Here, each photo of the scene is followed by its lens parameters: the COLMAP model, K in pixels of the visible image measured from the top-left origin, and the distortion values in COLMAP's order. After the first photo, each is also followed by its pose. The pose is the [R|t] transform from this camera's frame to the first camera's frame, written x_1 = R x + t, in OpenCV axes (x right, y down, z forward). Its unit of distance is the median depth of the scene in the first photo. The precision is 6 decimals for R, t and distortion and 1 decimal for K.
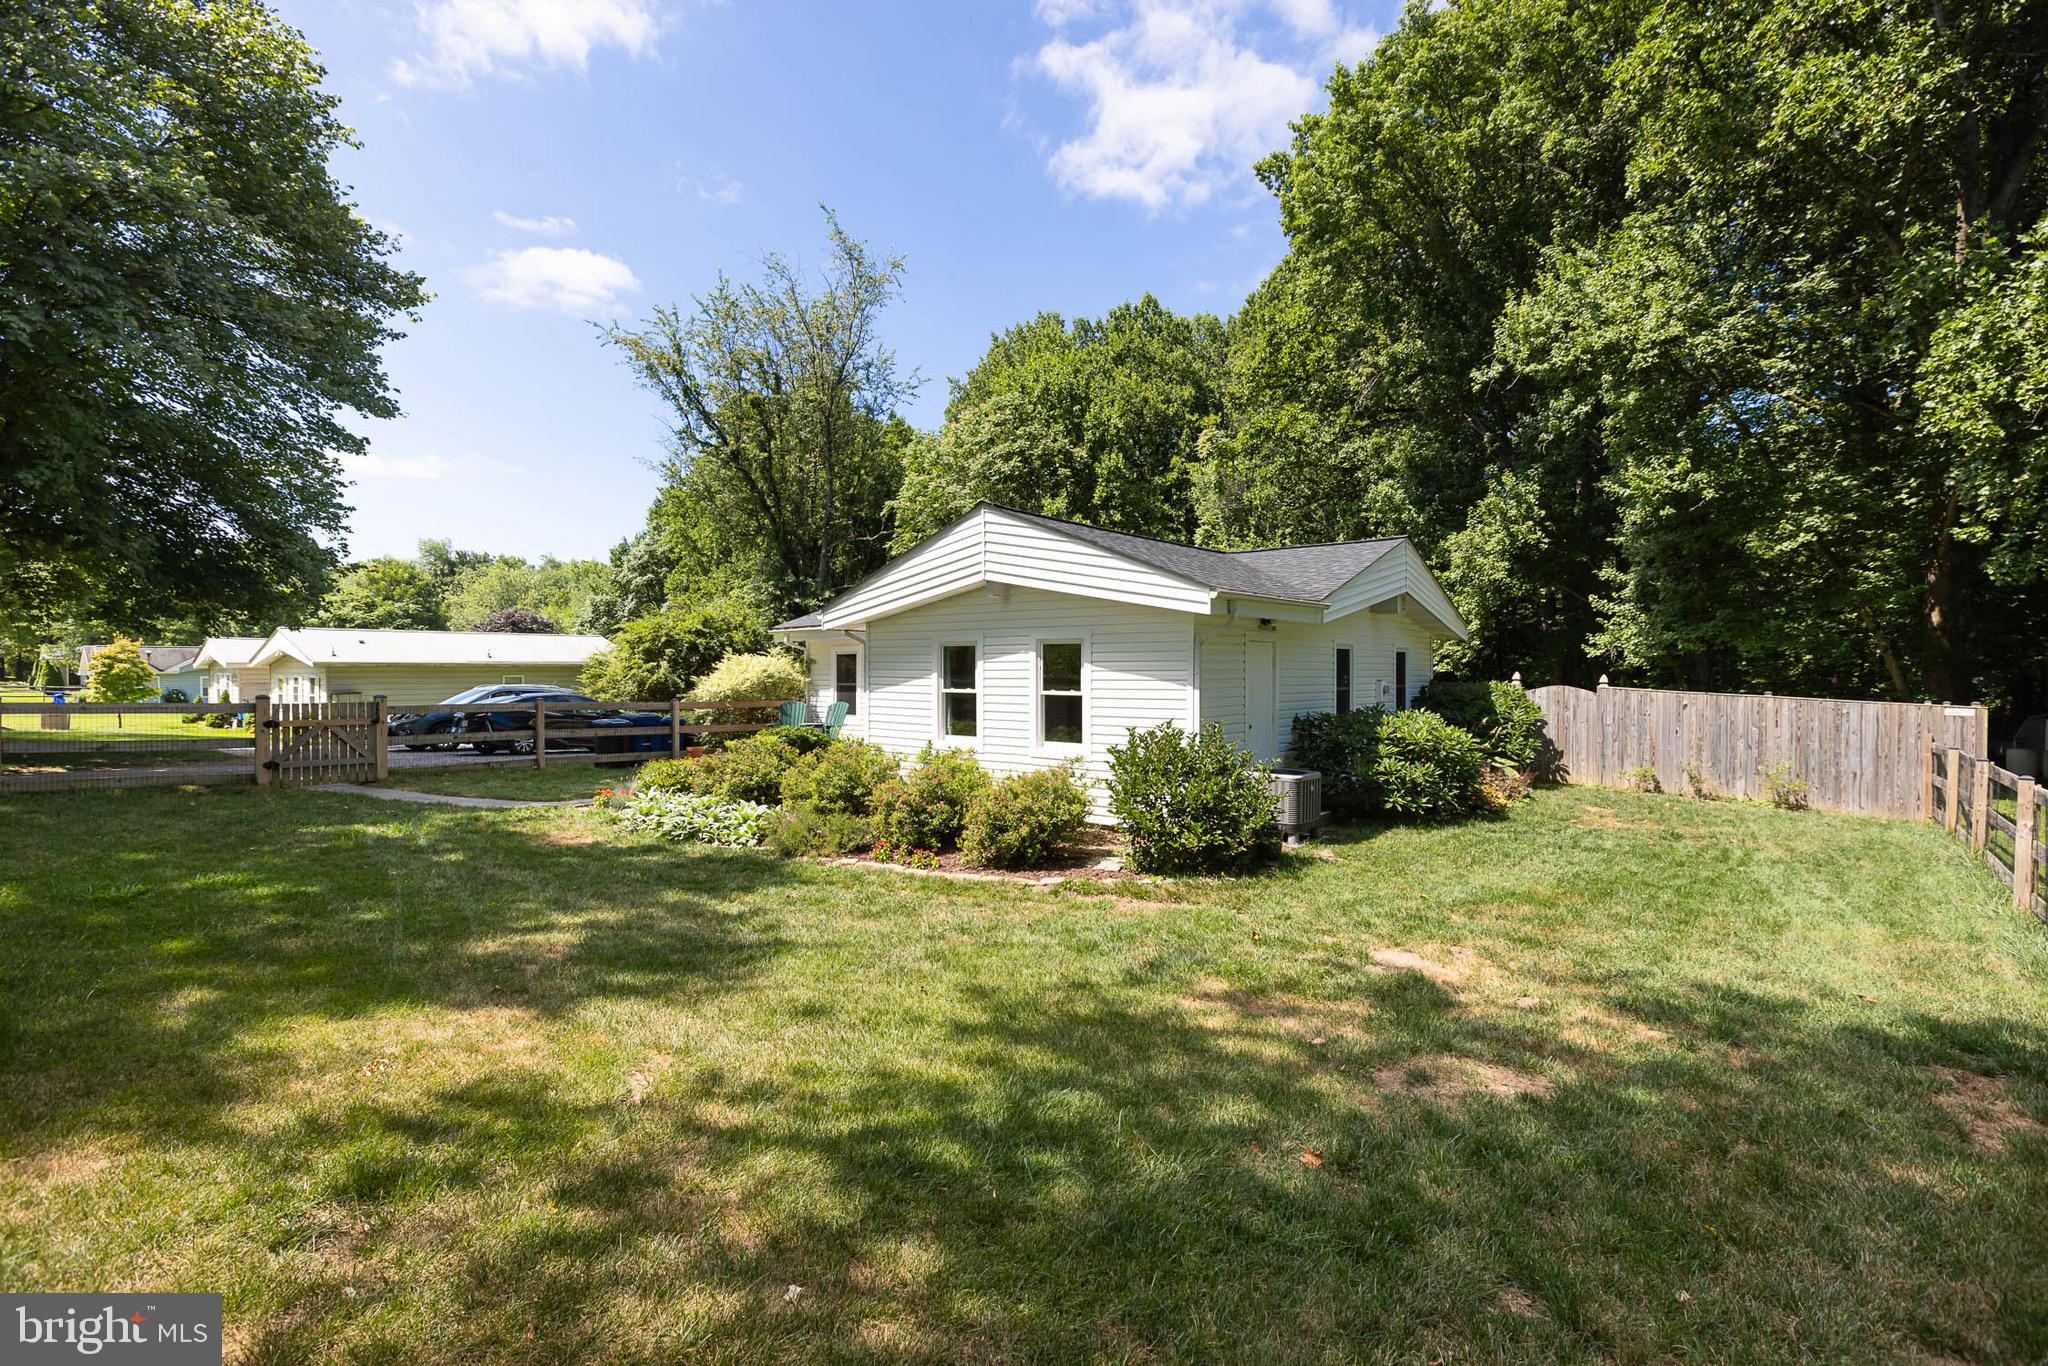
lens RADIAL K [[907.8, 0, 1024.0], [0, 907.8, 683.0], [0, 0, 1]] dist [0.001187, 0.001048]
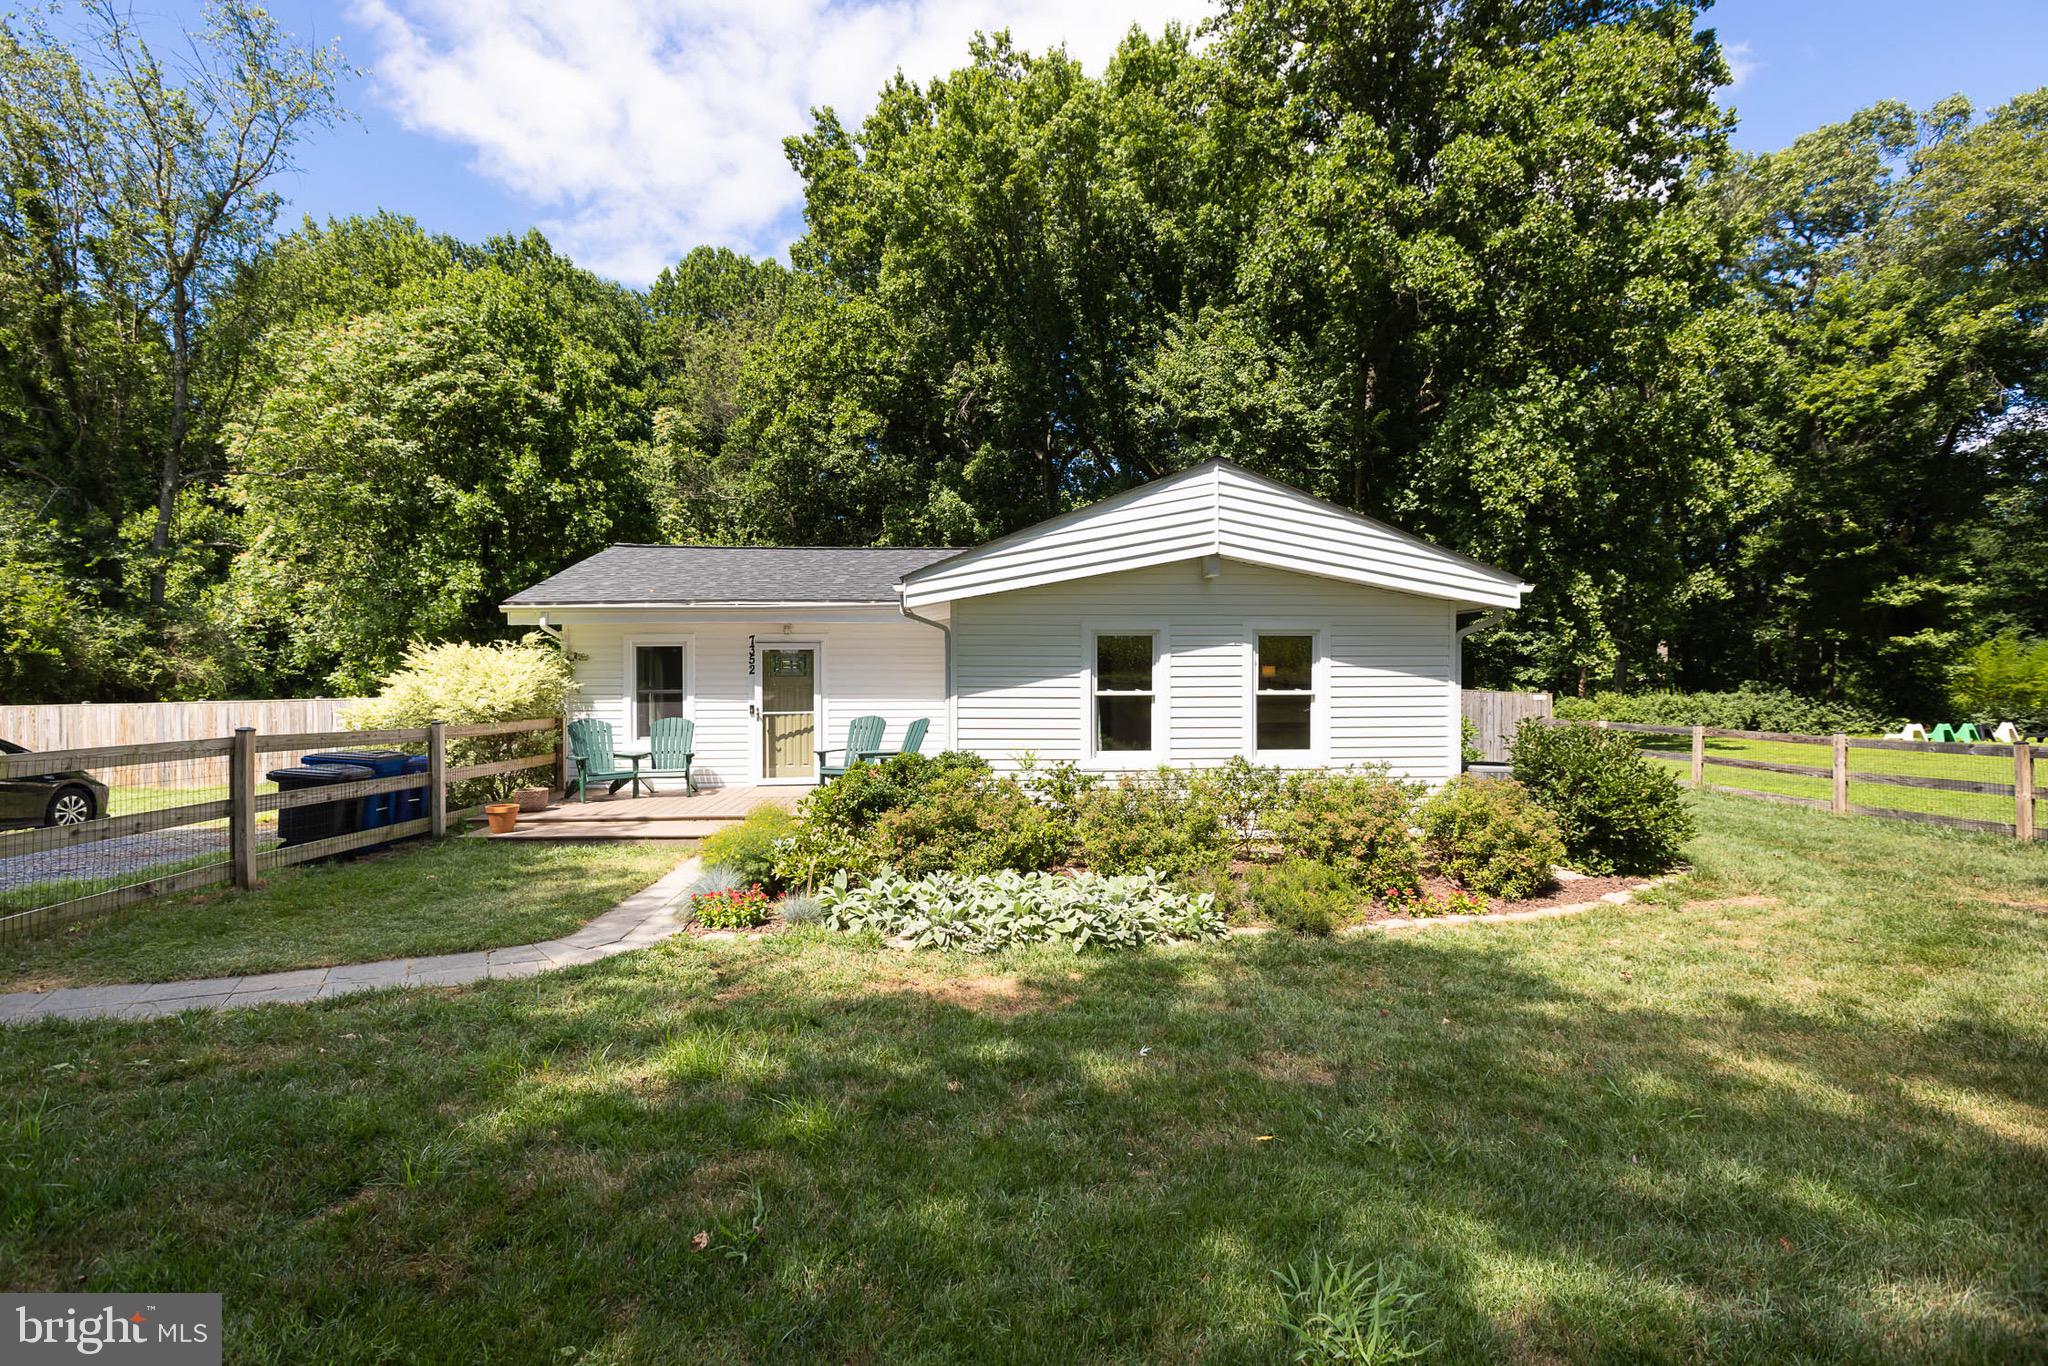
lens RADIAL K [[905.1, 0, 1024.0], [0, 905.1, 683.0], [0, 0, 1]] dist [0.000807, 0.000171]
pose [[0.737592, -0.005488, 0.675224, -0.639644], [0.011356, 0.999926, -0.004277, 0.002256], [-0.675151, 0.010823, 0.737600, 0.478838]]
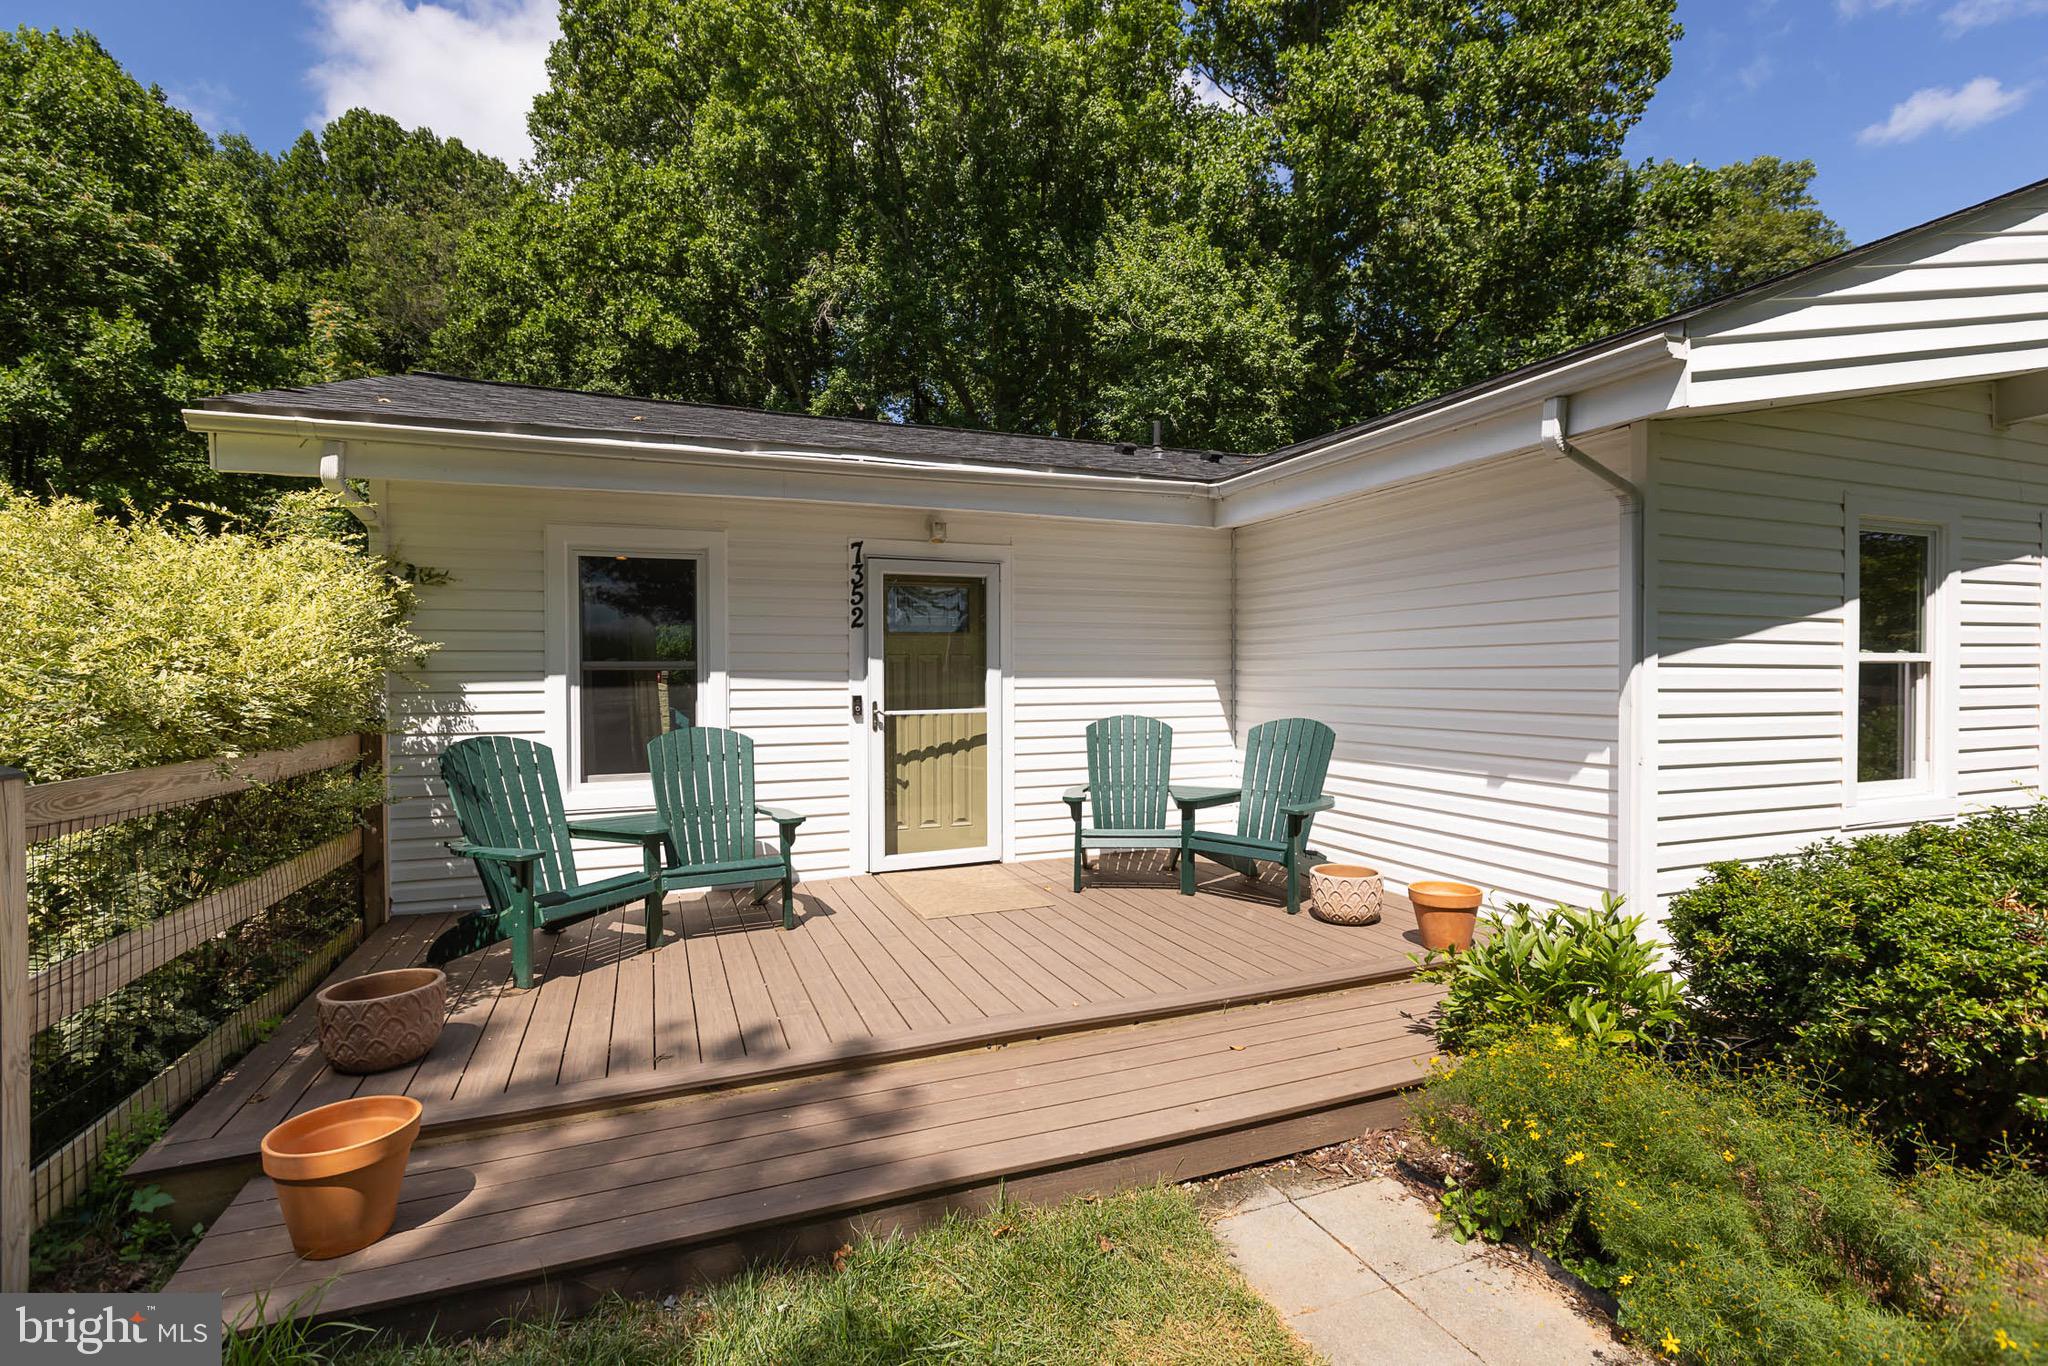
lens RADIAL K [[913.2, 0, 1024.0], [0, 913.2, 683.0], [0, 0, 1]] dist [0.000334, 0.000066]
pose [[0.499468, -0.008542, 0.866290, -0.543890], [0.015257, 0.999883, 0.001062, 0.013106], [-0.866198, 0.012686, 0.499540, 1.091446]]
